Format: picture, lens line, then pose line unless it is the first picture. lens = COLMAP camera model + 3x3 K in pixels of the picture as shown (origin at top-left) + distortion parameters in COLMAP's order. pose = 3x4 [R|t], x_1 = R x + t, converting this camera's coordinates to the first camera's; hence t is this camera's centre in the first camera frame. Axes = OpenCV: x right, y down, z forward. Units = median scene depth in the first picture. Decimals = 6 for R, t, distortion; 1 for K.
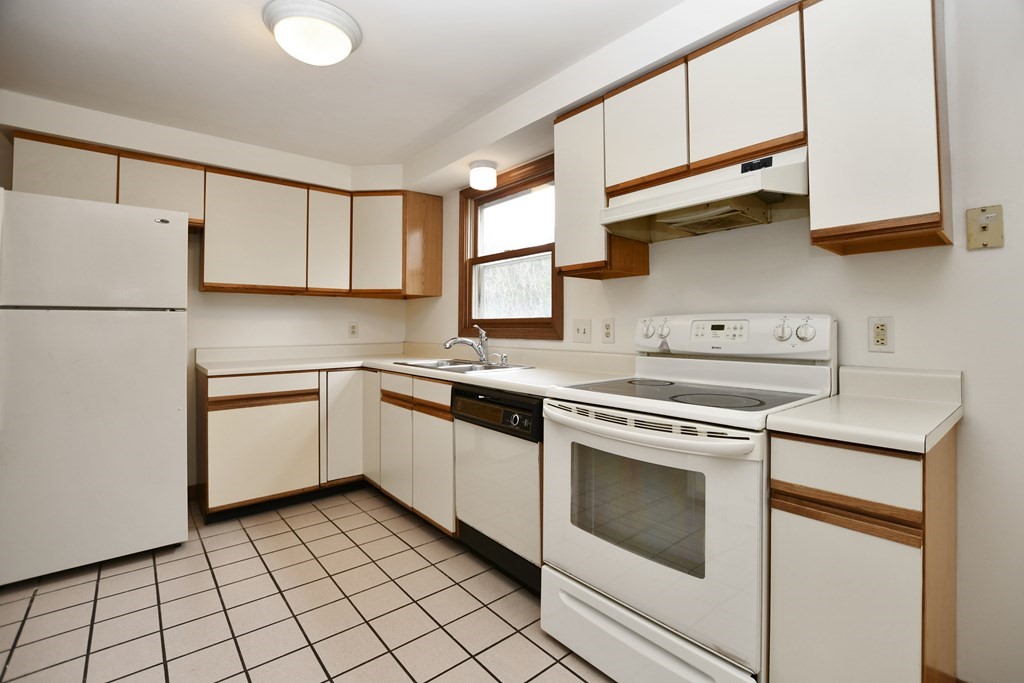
lens RADIAL K [[468.5, 0, 511.5], [0, 468.5, 312.4], [0, 0, 1]] dist [-0.020042, 0.000195]
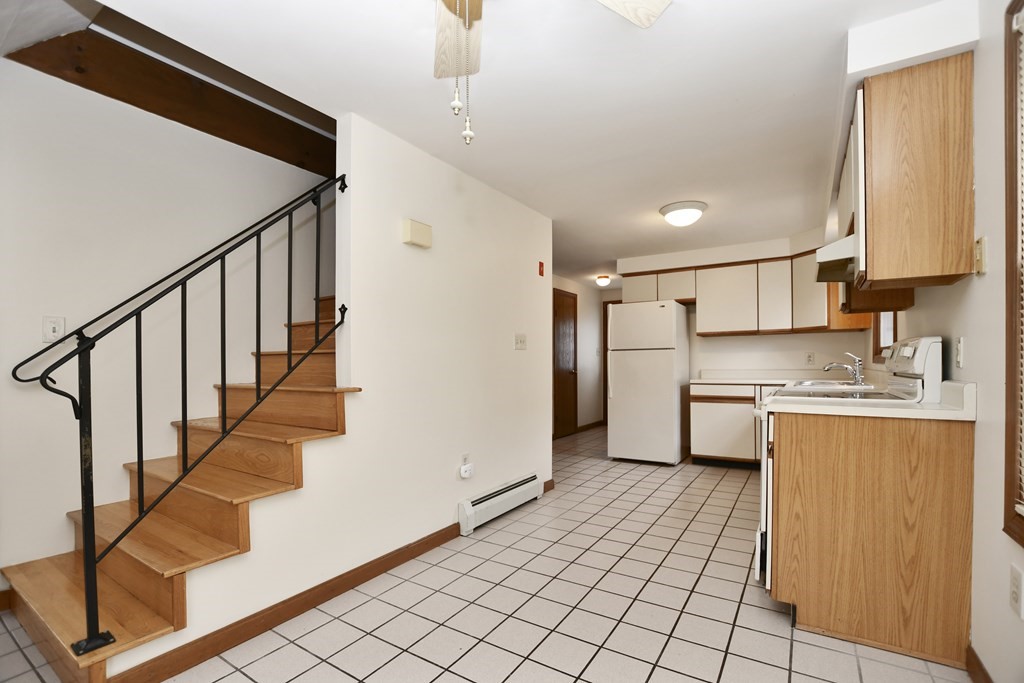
lens RADIAL K [[461.9, 0, 511.8], [0, 461.9, 363.0], [0, 0, 1]] dist [-0.028712, 0.000122]
pose [[0.293281, -0.003195, -0.956021, 0.996050], [0.036335, 0.999309, 0.007807, 0.016034], [0.955336, -0.037026, 0.293194, -0.248307]]
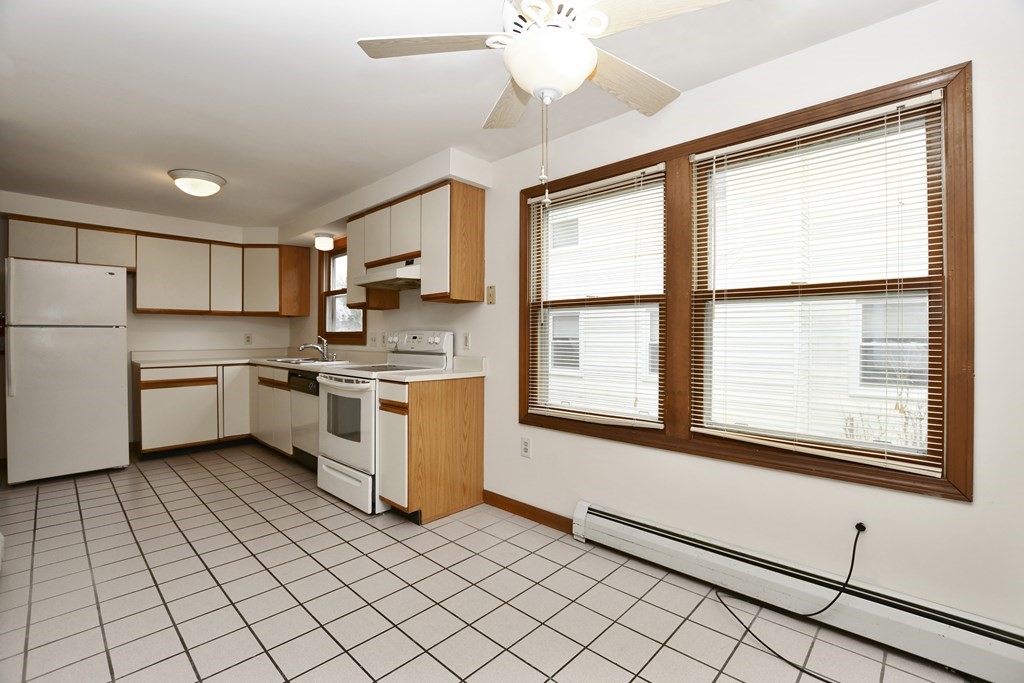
lens RADIAL K [[455.6, 0, 513.2], [0, 455.6, 334.7], [0, 0, 1]] dist [-0.029046, 0.000909]
pose [[0.993158, 0.000410, 0.116782, 0.488590], [-0.003787, 0.999581, 0.028696, -0.029262], [-0.116721, -0.028942, 0.992743, -0.744722]]
